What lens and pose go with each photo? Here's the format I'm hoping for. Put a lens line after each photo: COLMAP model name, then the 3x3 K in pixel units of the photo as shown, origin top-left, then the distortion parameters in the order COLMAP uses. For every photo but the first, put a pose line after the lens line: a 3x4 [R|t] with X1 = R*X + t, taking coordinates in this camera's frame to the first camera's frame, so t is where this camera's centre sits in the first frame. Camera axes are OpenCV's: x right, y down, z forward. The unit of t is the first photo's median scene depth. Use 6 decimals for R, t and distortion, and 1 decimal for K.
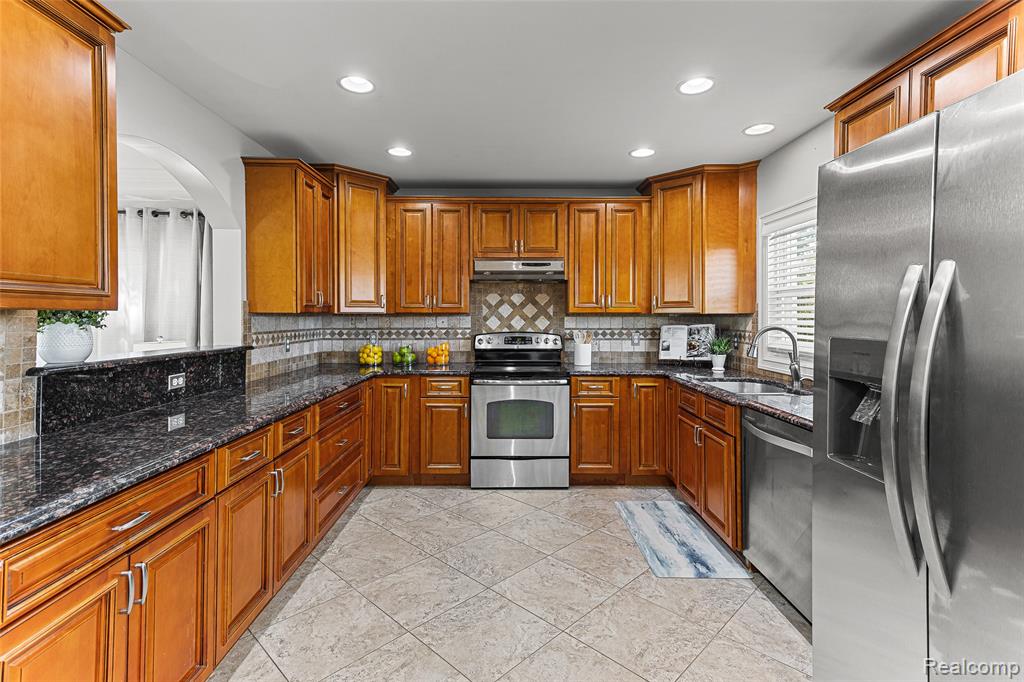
lens RADIAL K [[487.8, 0, 502.2], [0, 487.8, 320.2], [0, 0, 1]] dist [0.016696, 0.004073]
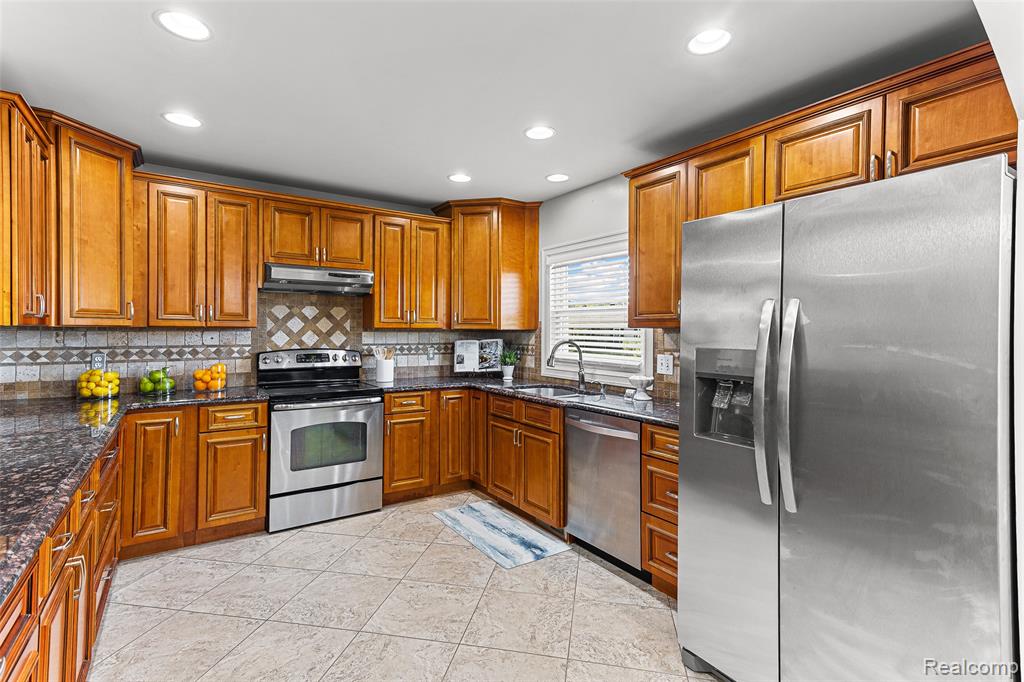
lens RADIAL K [[487.8, 0, 508.4], [0, 487.8, 331.9], [0, 0, 1]] dist [0.016696, 0.004073]
pose [[0.830935, 0.002624, 0.556364, -0.194979], [0.000995, 0.999980, -0.006203, -0.001029], [-0.556369, 0.005708, 0.830916, 0.055359]]
